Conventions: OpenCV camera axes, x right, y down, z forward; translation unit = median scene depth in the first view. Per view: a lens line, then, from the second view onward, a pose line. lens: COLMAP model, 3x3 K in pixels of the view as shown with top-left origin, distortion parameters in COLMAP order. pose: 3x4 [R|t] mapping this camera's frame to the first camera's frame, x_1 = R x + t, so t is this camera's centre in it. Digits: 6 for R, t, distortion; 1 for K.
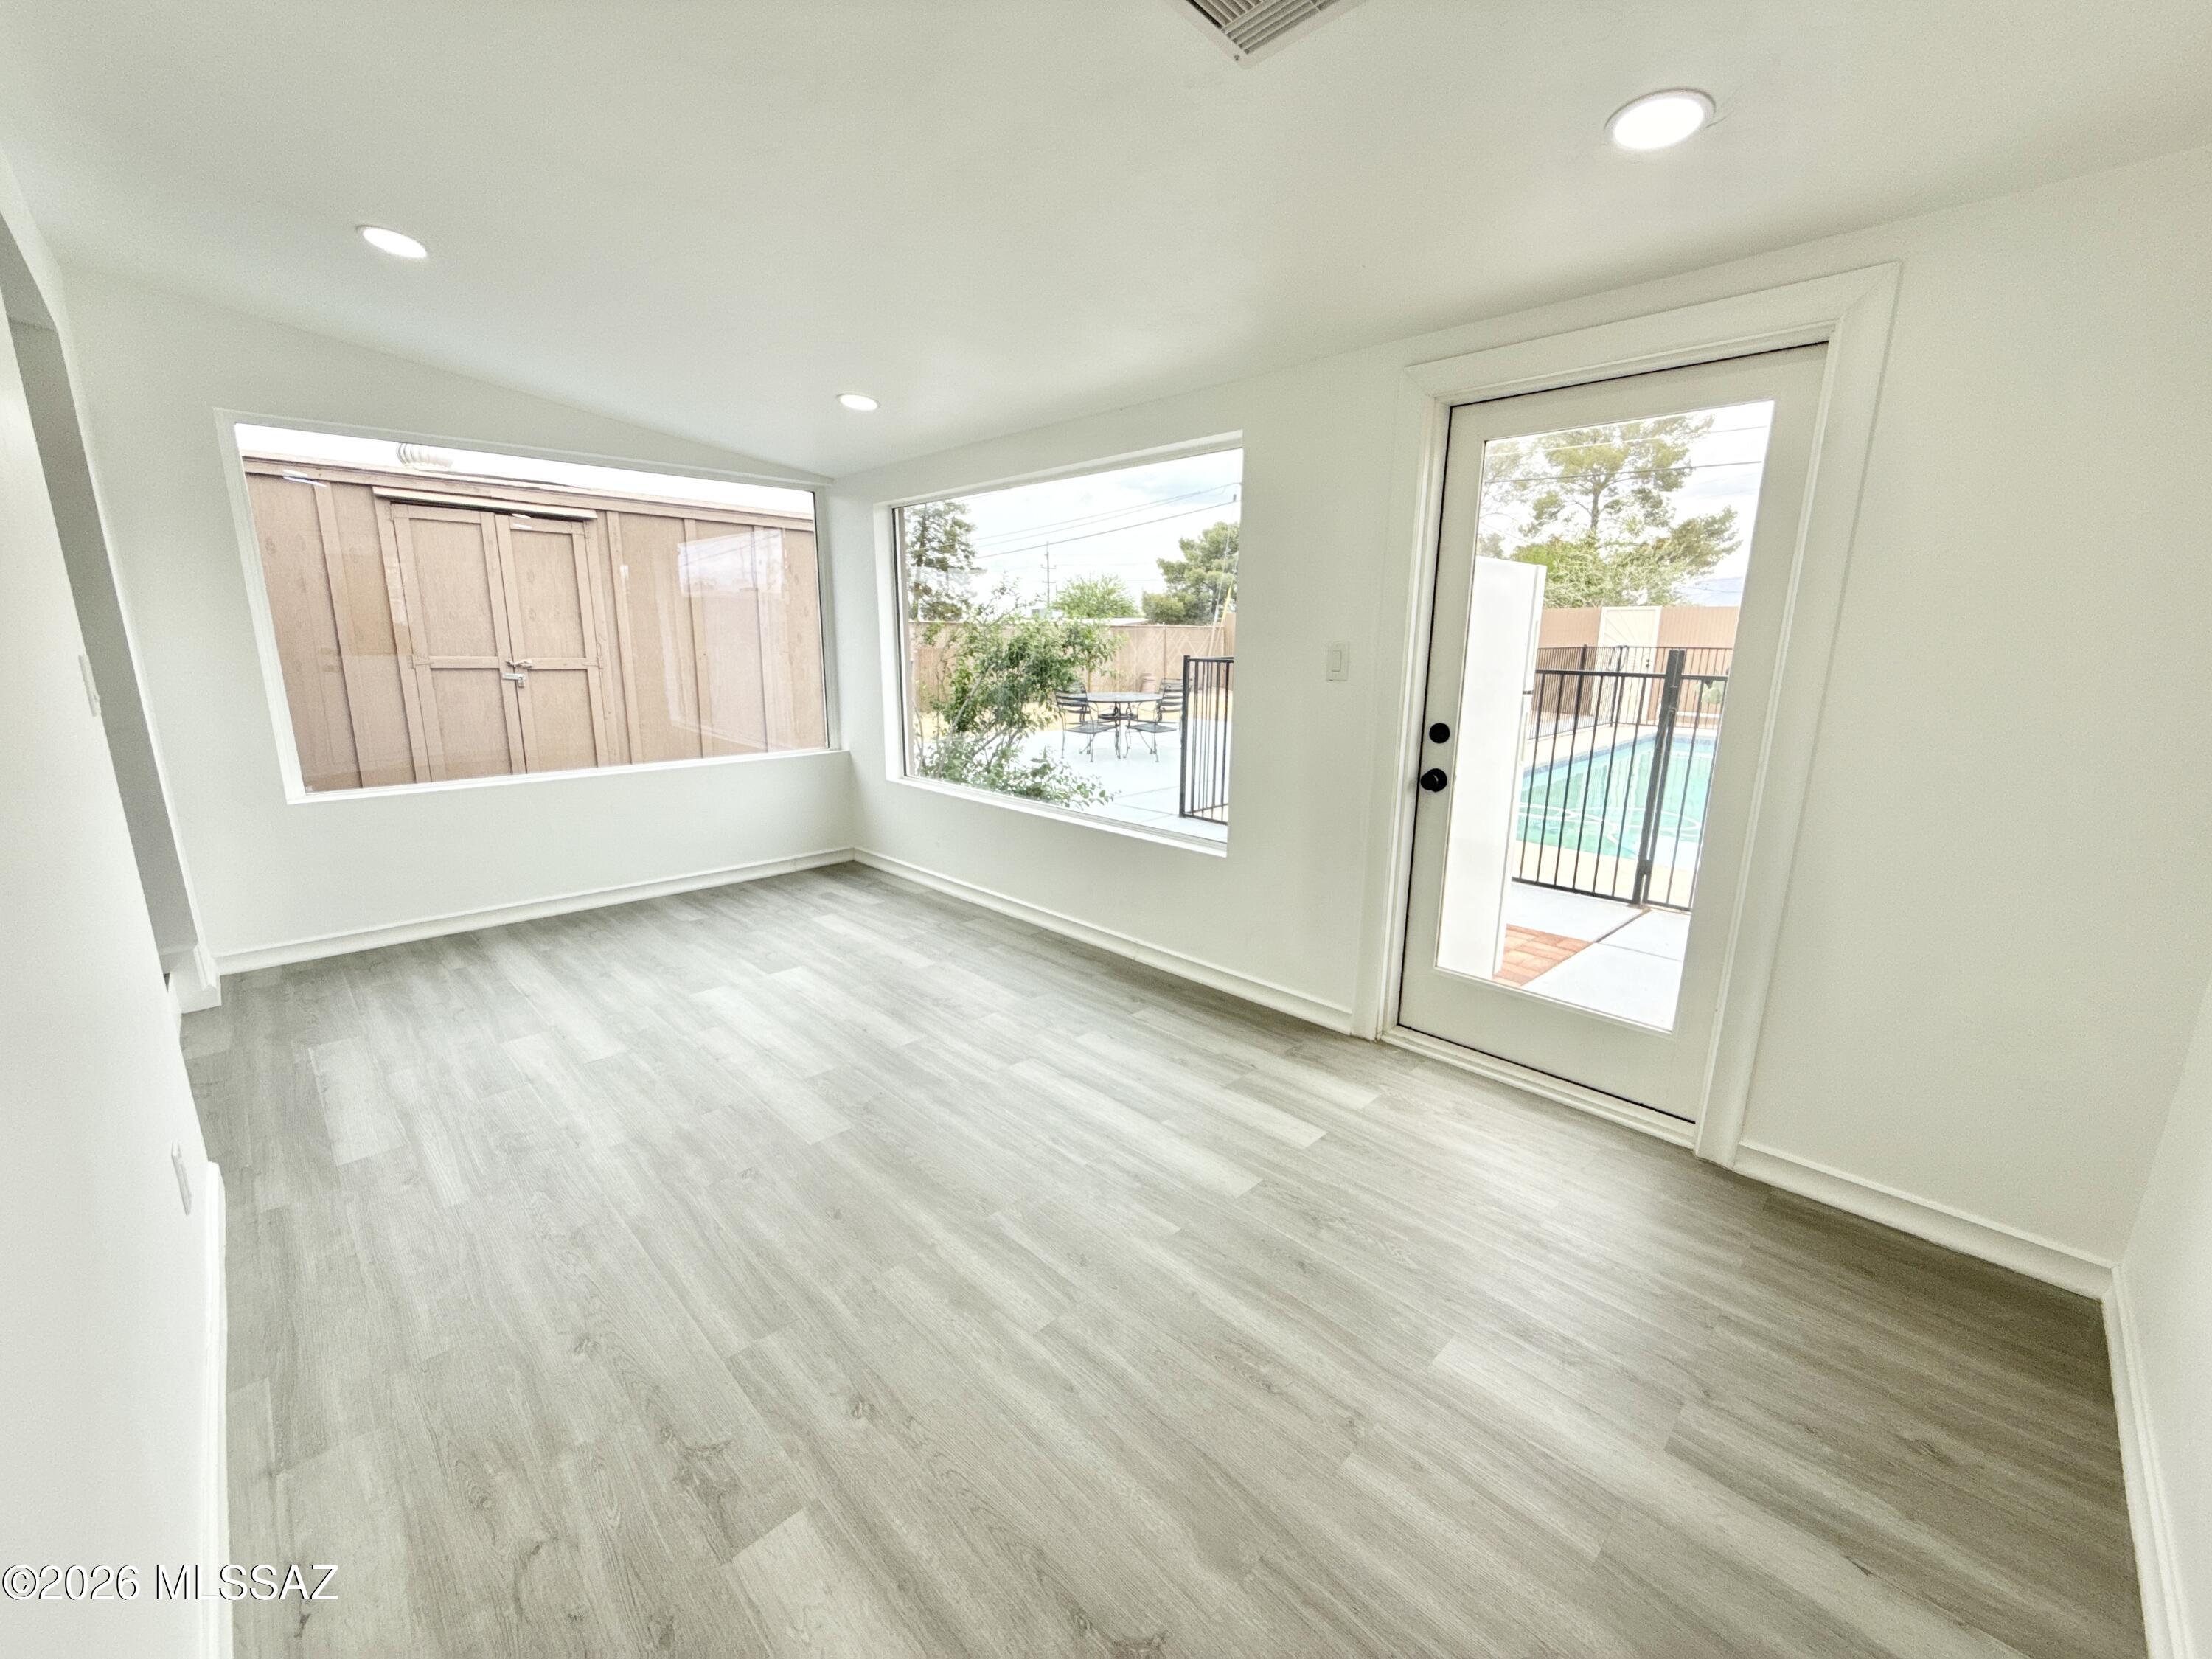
lens RADIAL K [[883.1, 0, 1101.2], [0, 883.1, 831.1], [0, 0, 1]] dist [0.000404, -0.000315]
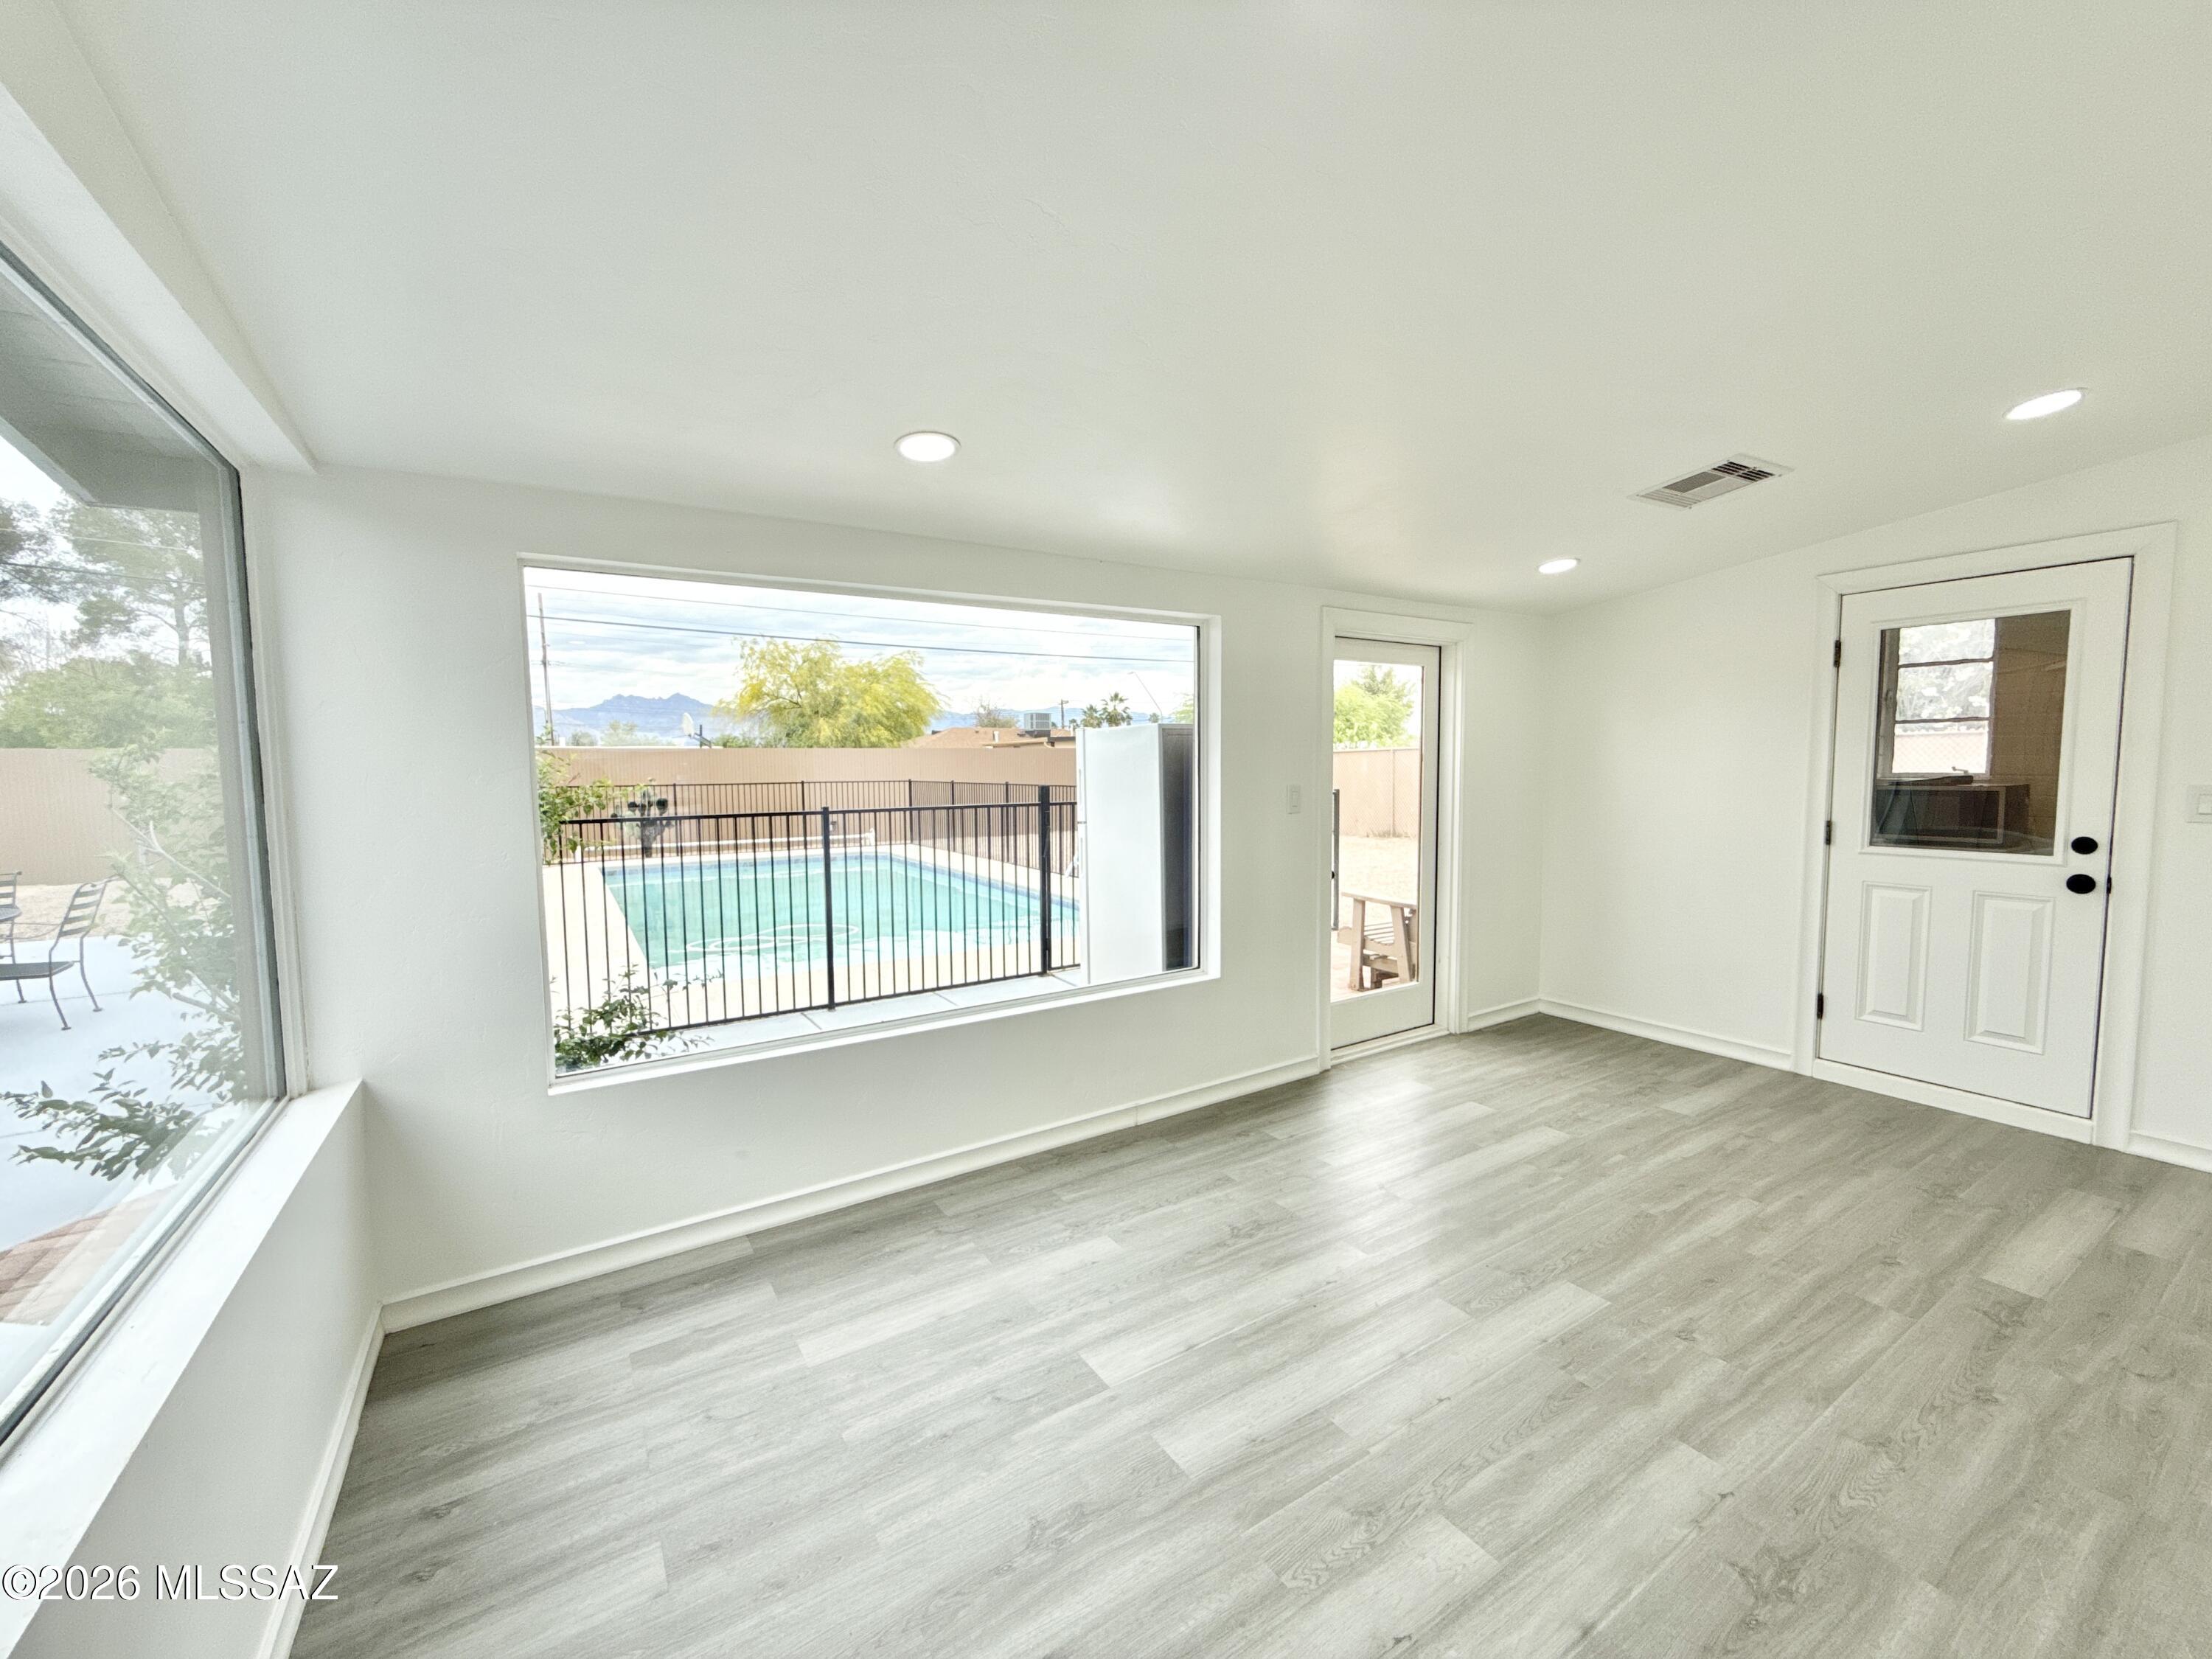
lens RADIAL K [[883.1, 0, 1101.2], [0, 883.1, 831.1], [0, 0, 1]] dist [0.000404, -0.000315]
pose [[0.211953, -0.079632, 0.974030, -0.889966], [0.226530, 0.973533, 0.030298, -0.201561], [-0.950663, 0.214226, 0.224383, 0.792170]]
